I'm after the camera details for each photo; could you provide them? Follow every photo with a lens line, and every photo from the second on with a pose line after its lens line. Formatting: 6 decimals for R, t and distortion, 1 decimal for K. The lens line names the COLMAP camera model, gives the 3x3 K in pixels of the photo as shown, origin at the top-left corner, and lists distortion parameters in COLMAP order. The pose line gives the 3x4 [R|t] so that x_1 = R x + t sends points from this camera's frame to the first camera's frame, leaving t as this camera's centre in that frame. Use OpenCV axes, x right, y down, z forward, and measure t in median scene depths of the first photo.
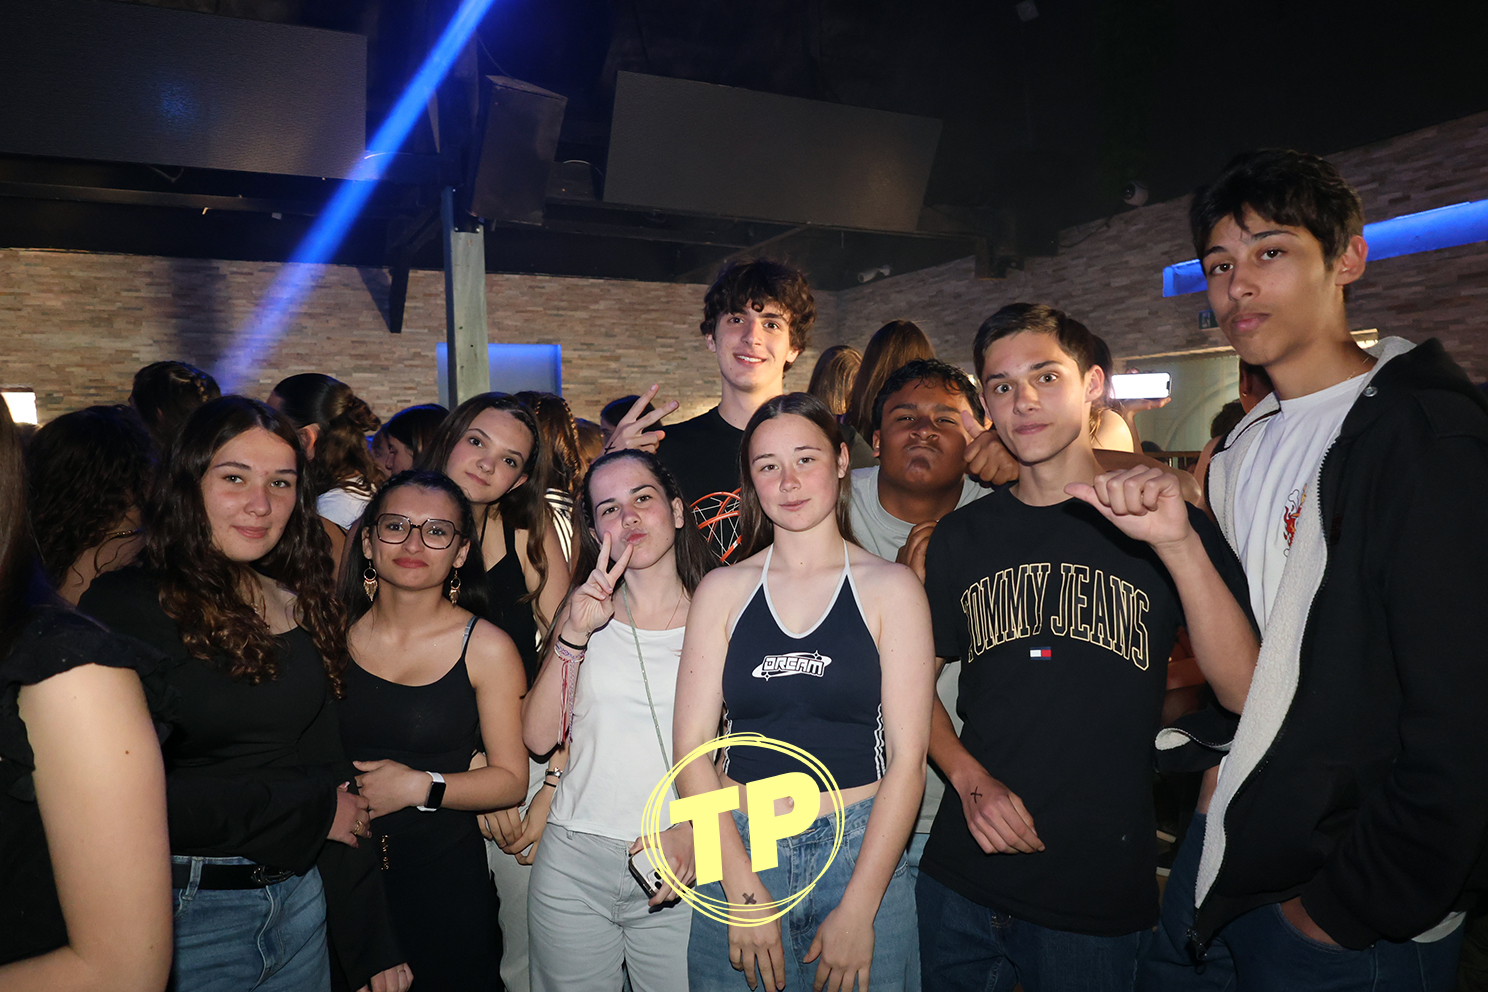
lens RADIAL K [[1098.9, 0, 744.0], [0, 1098.9, 496.0], [0, 0, 1]] dist [0.005097, 0.002308]
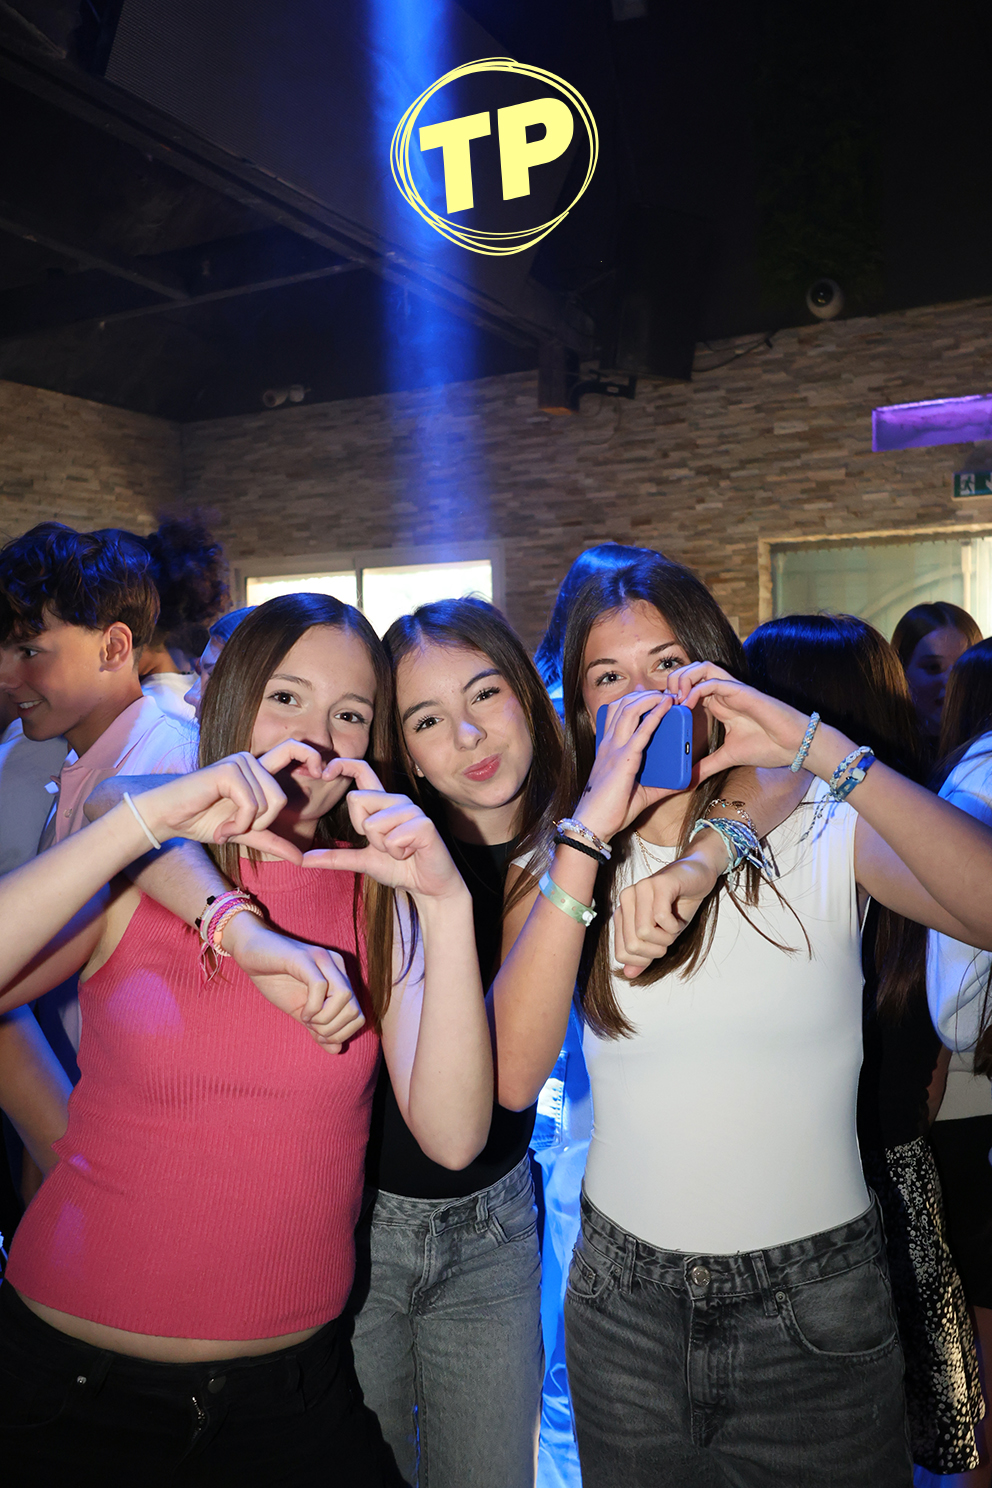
lens RADIAL K [[1147.4, 0, 496.0], [0, 1147.4, 744.0], [0, 0, 1]] dist [0.002865, -0.000160]
pose [[0.792908, -0.047275, 0.607505, -0.247147], [0.038431, 0.998881, 0.027572, -0.020844], [-0.608128, 0.001485, 0.793838, 0.515647]]
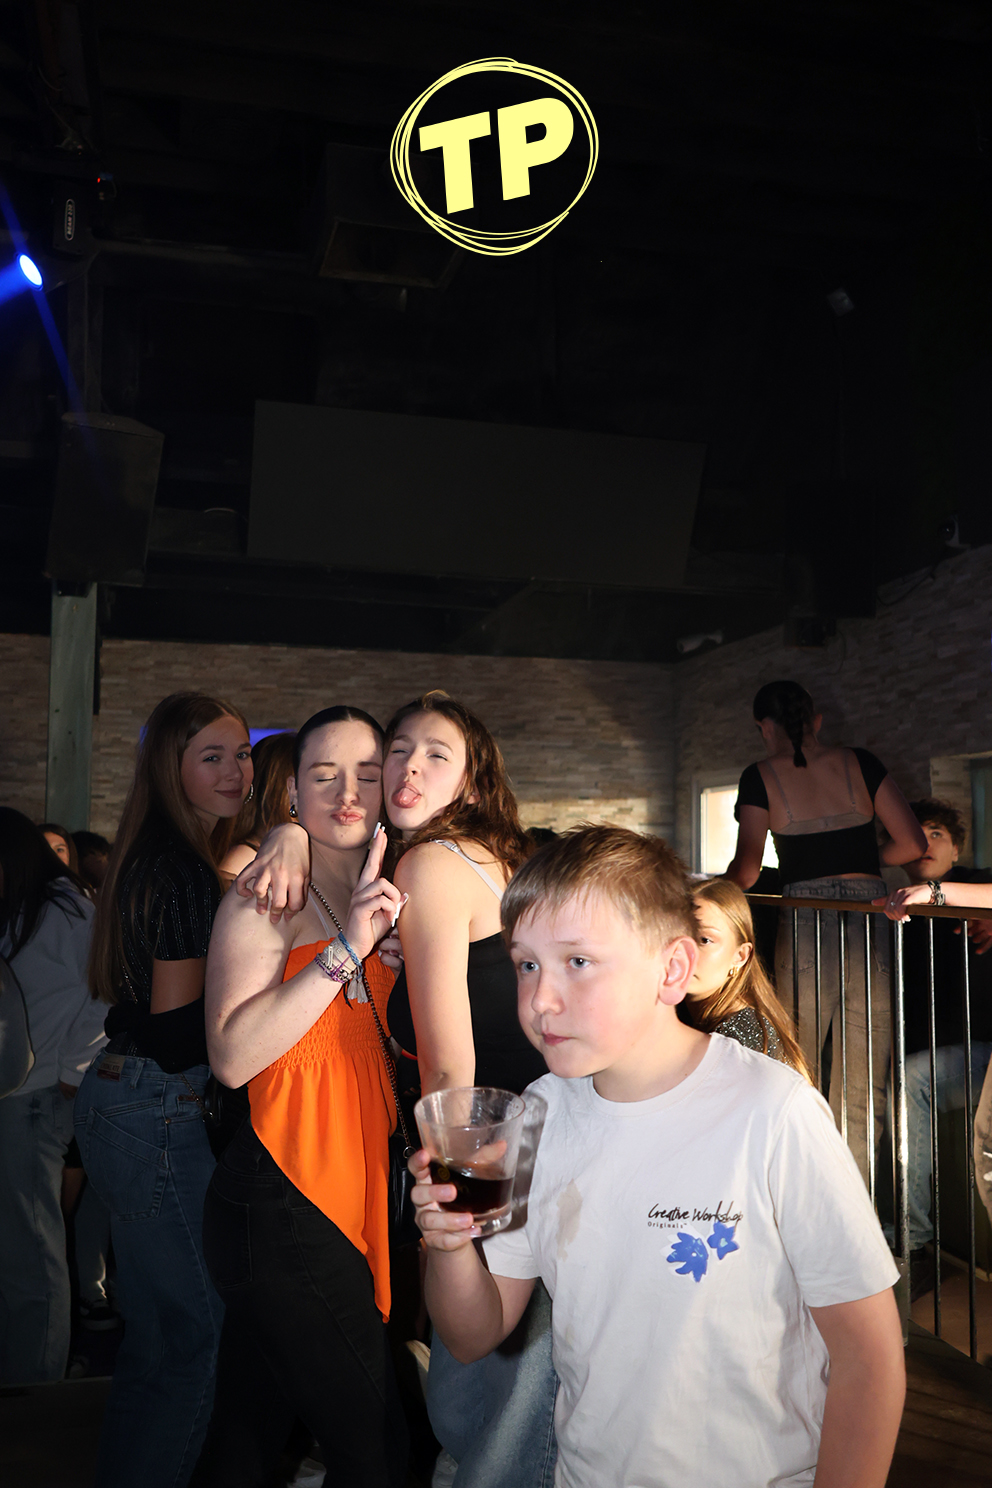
lens RADIAL K [[1391.5, 0, 496.0], [0, 1391.5, 744.0], [0, 0, 1]] dist [0.005574, 0.001050]
pose [[0.976685, 0.010530, -0.214418, 0.239181], [-0.037177, 0.992002, -0.120625, -0.012468], [0.211433, 0.125784, 0.969265, 0.054623]]
